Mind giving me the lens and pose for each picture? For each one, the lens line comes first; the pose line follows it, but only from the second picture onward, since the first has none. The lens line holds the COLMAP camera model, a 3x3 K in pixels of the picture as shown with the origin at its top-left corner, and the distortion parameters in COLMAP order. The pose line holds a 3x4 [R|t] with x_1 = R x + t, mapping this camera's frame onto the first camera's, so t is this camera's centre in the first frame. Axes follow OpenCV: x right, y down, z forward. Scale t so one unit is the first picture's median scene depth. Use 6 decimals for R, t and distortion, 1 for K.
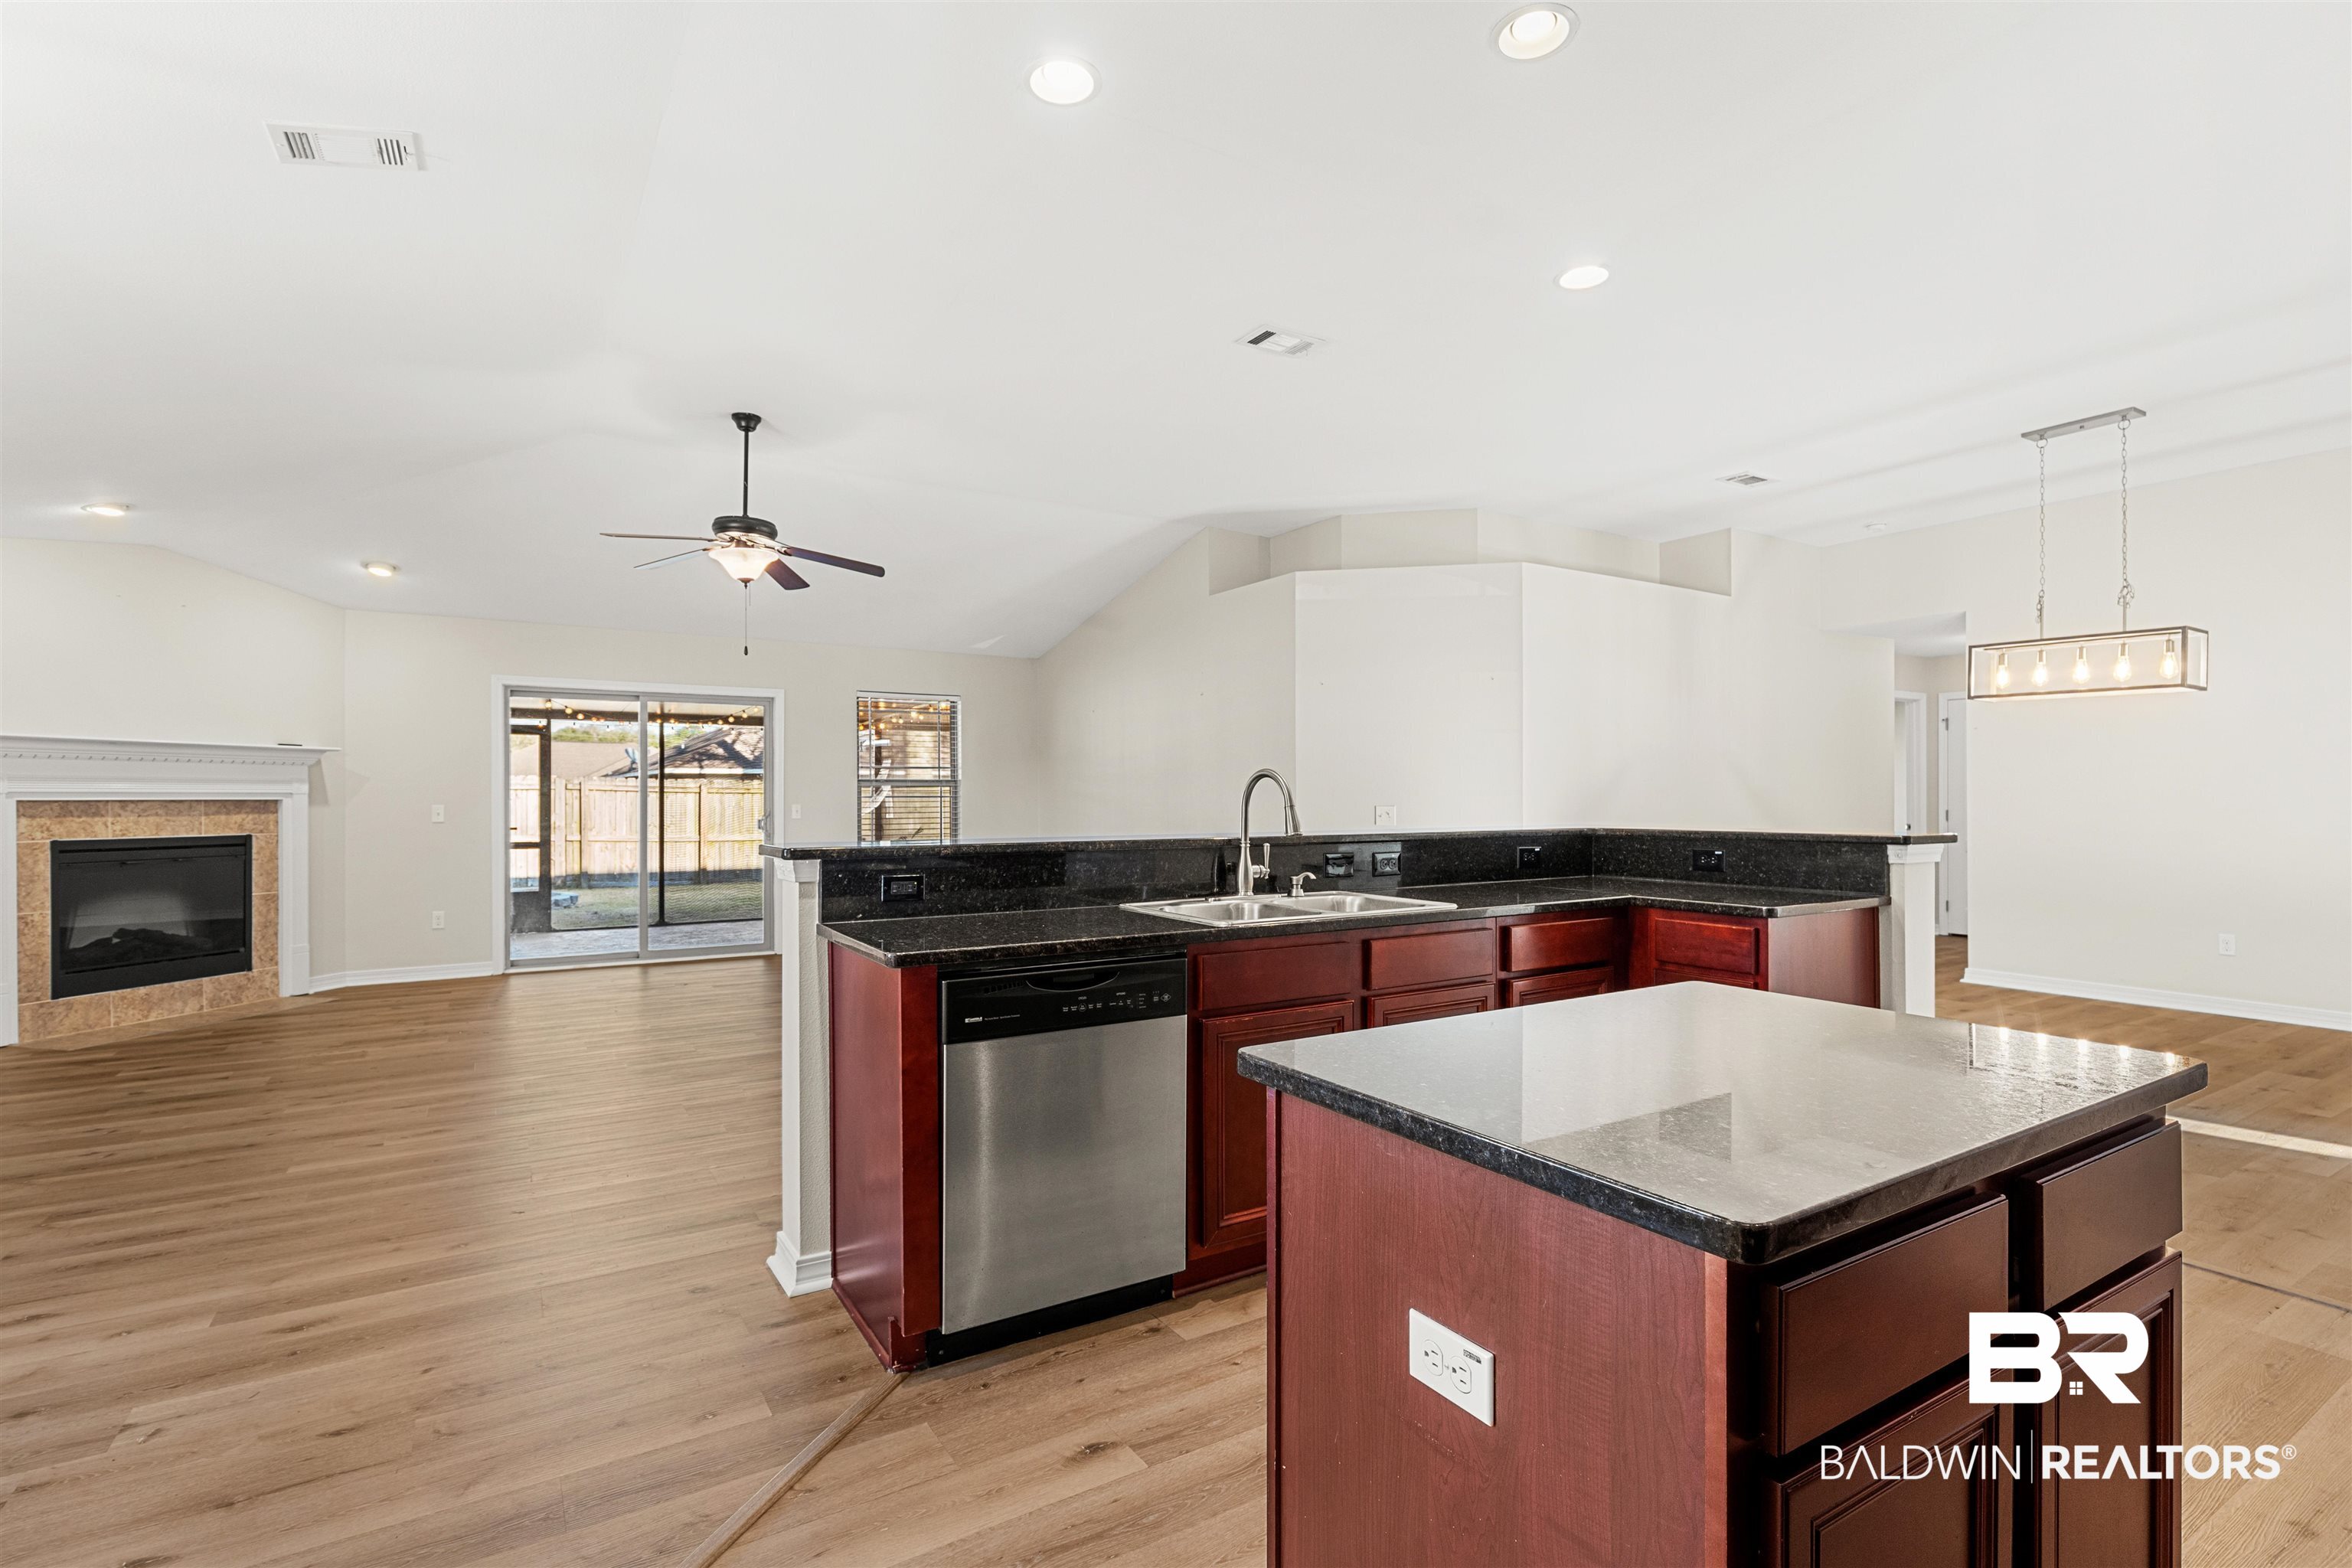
lens RADIAL K [[1068.7, 0, 1173.6], [0, 1068.7, 792.2], [0, 0, 1]] dist [0.006774, -0.000650]
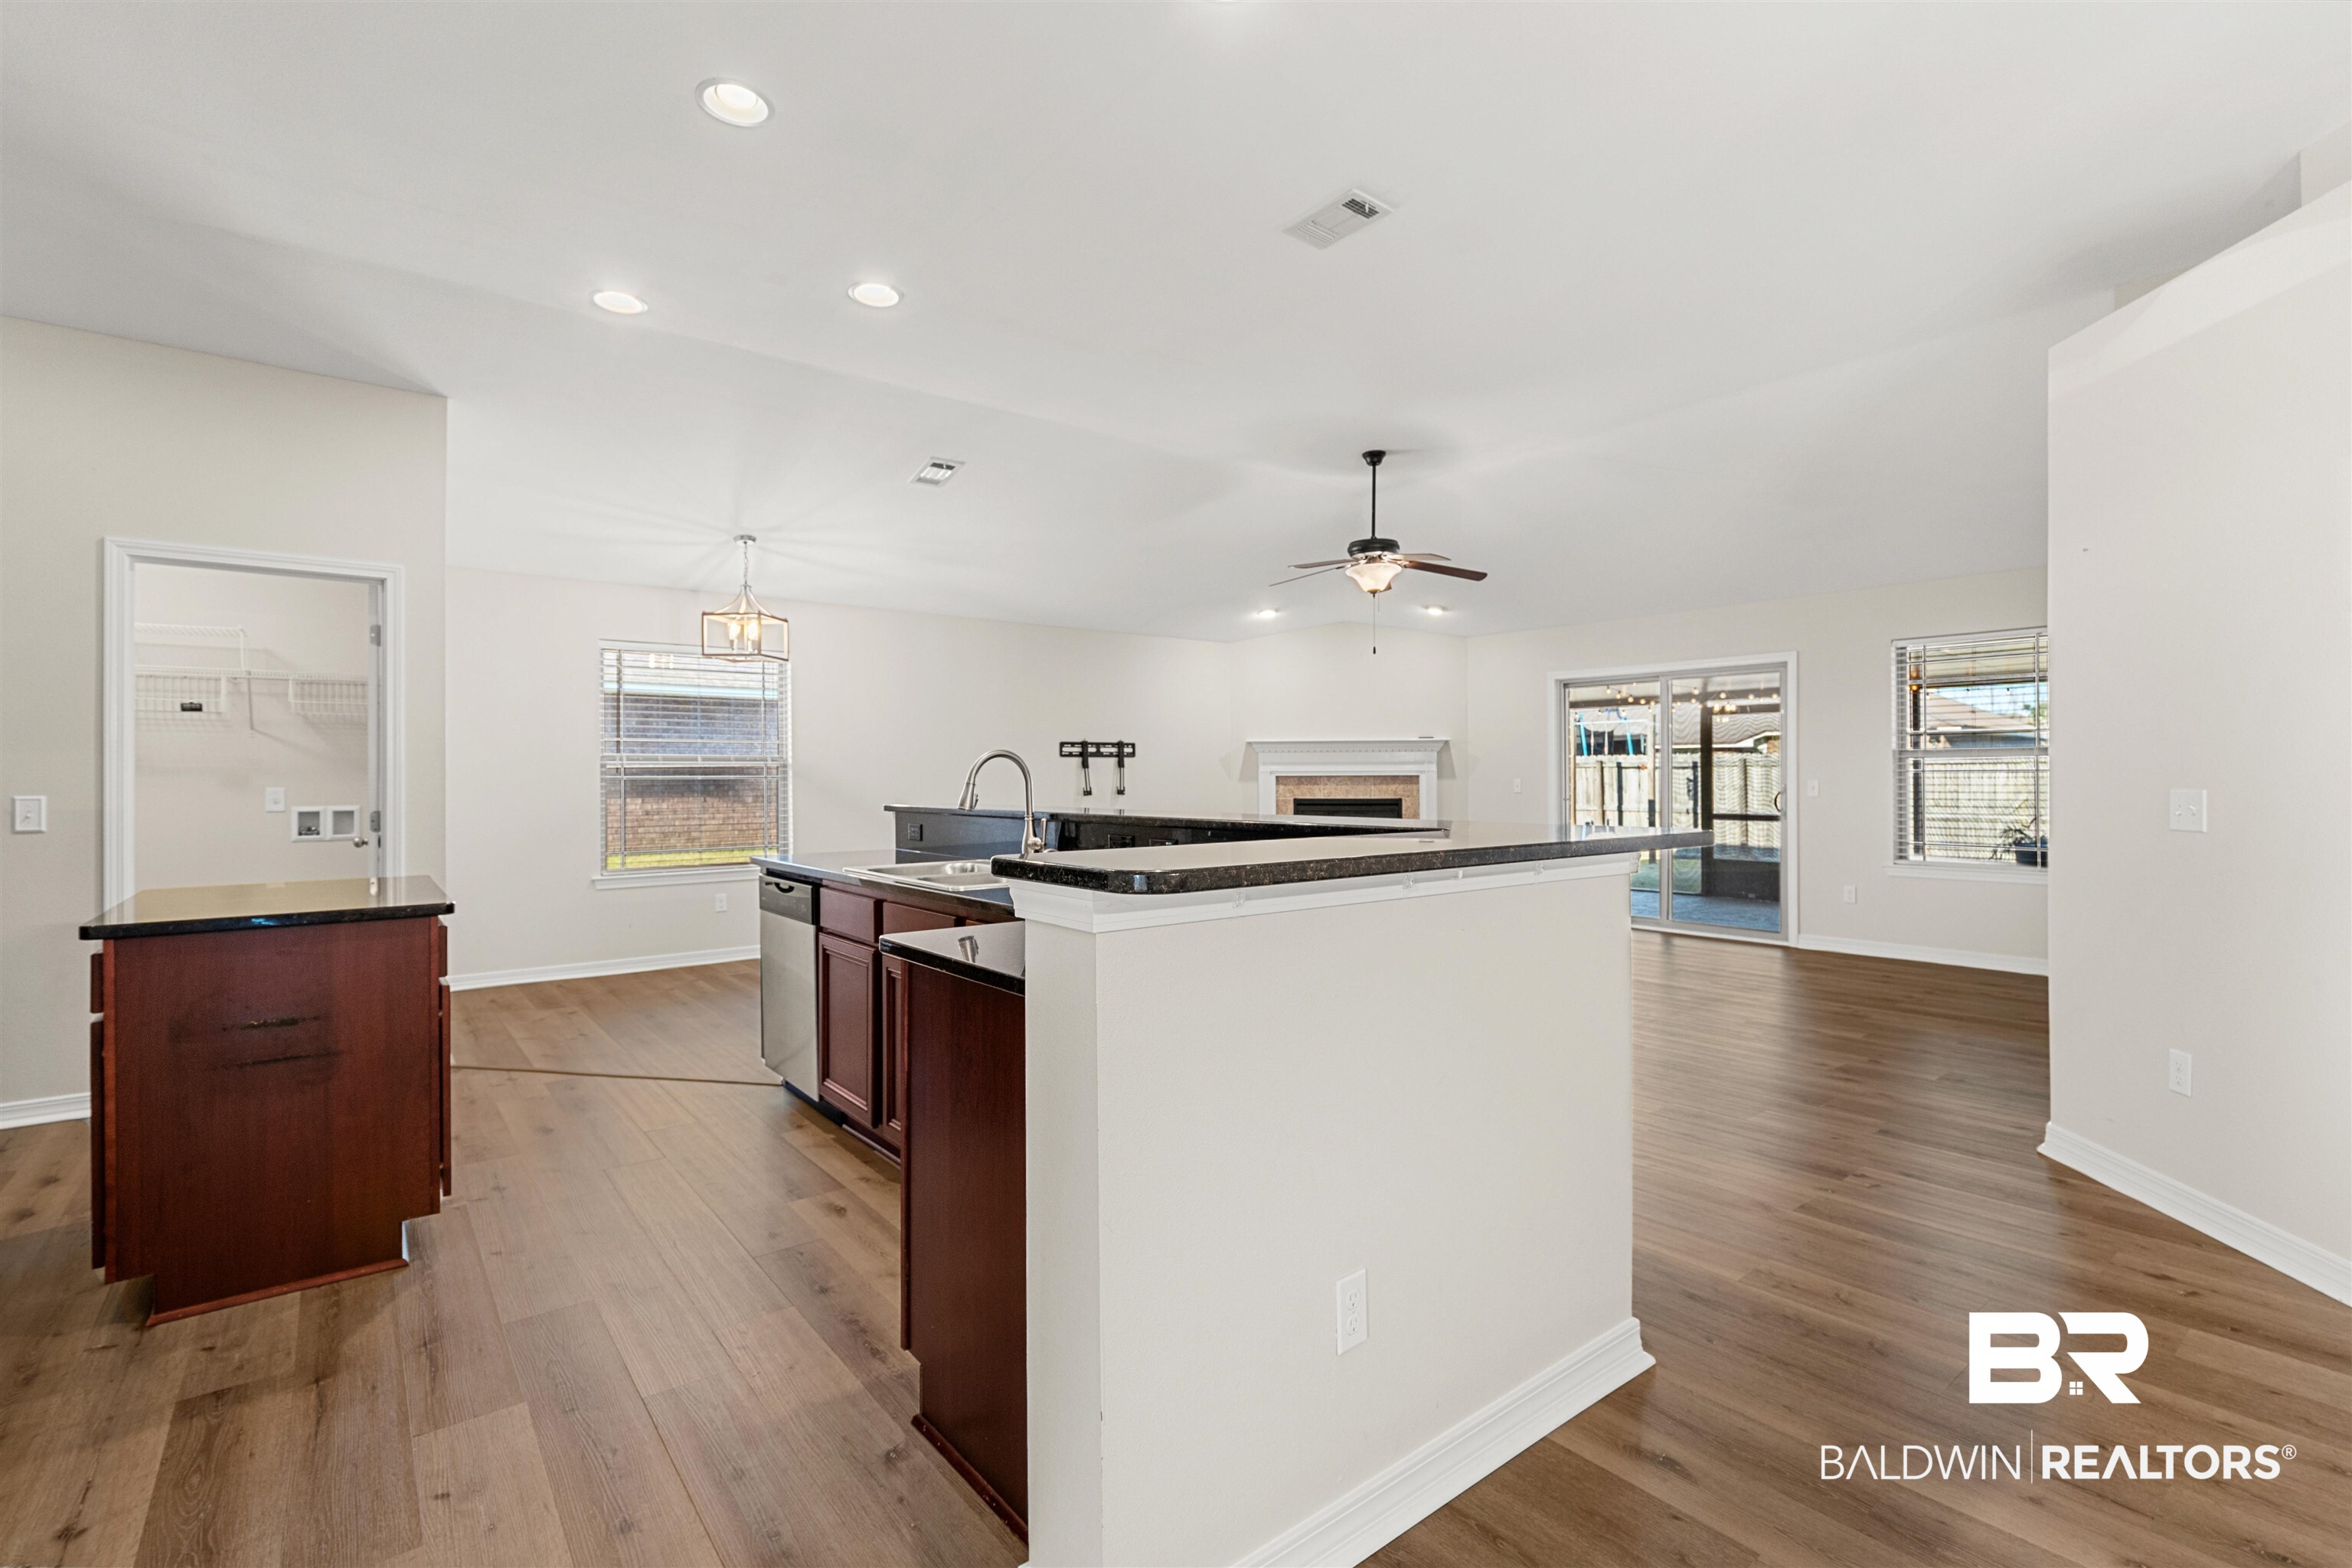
lens RADIAL K [[1068.7, 0, 1179.5], [0, 1068.7, 766.0], [0, 0, 1]] dist [0.006774, -0.000650]
pose [[0.121459, -0.008689, -0.992558, 0.670877], [0.010666, 0.999915, -0.007448, 0.002434], [0.992539, -0.009682, 0.121541, 0.579734]]
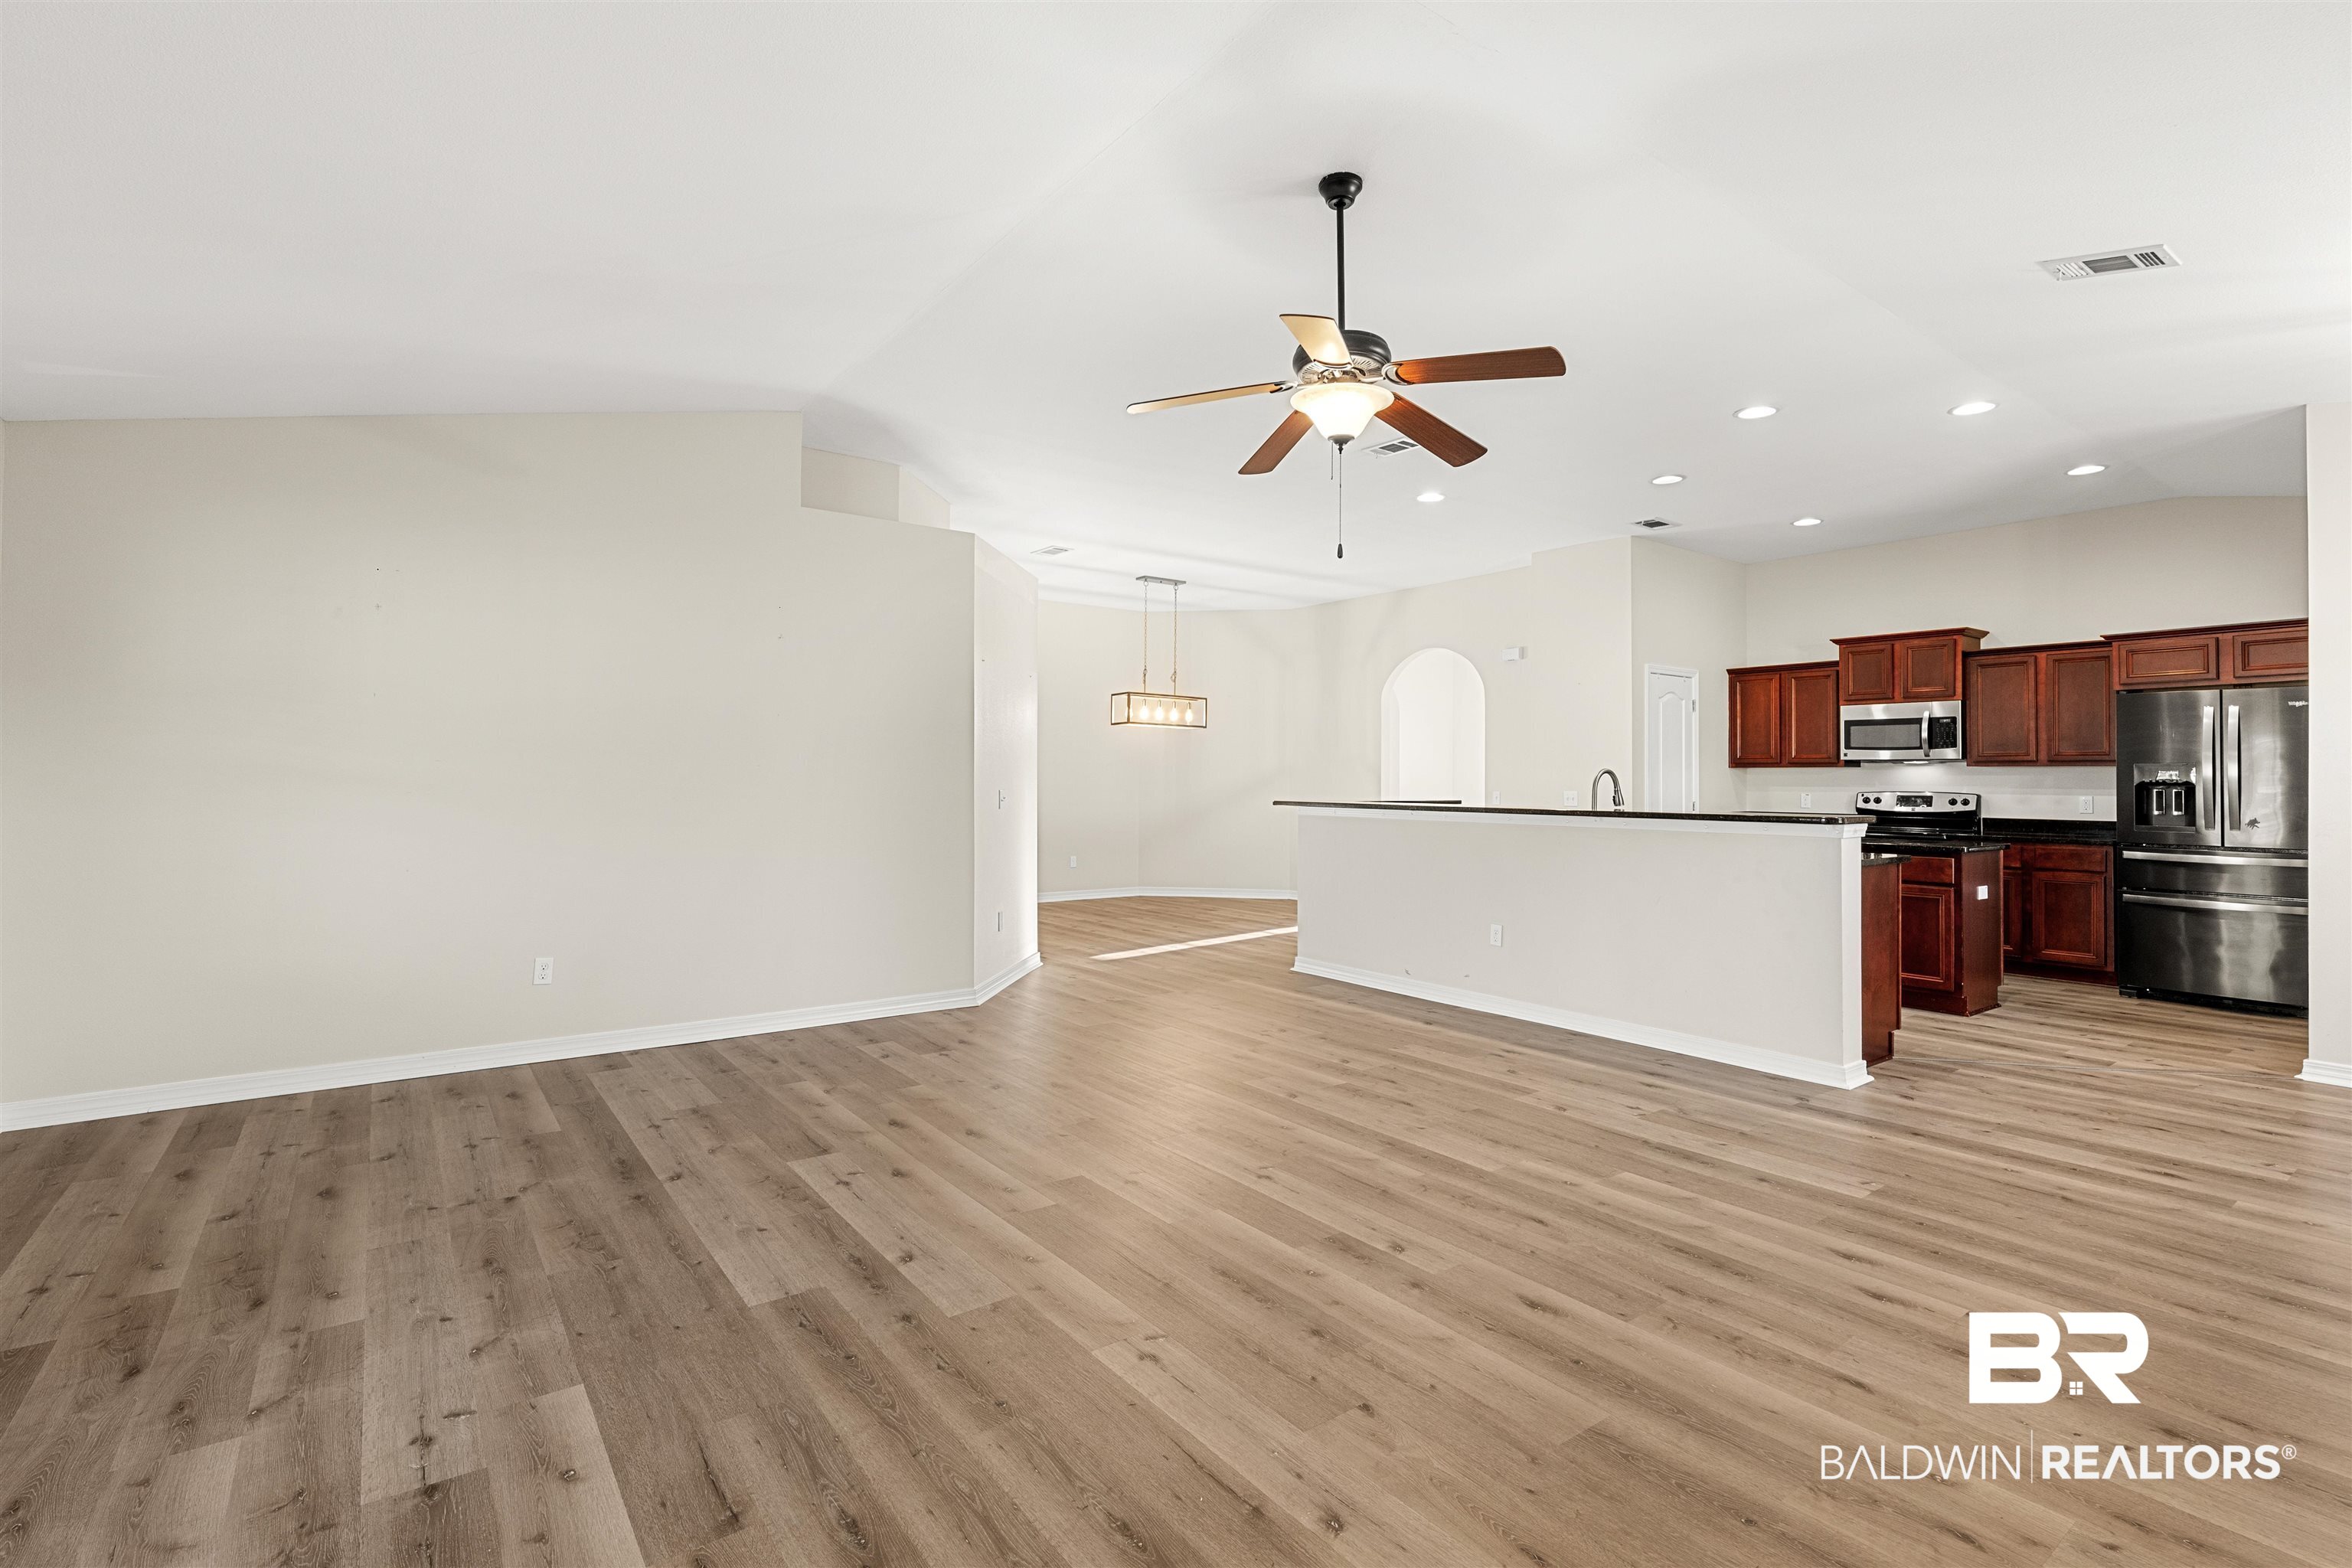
lens RADIAL K [[1068.7, 0, 1162.8], [0, 1068.7, 772.7], [0, 0, 1]] dist [0.006774, -0.000650]
pose [[-0.066289, 0.007661, 0.997771, -0.919001], [-0.010884, 0.999905, -0.008400, 0.004313], [-0.997741, -0.011417, -0.066199, 1.038042]]
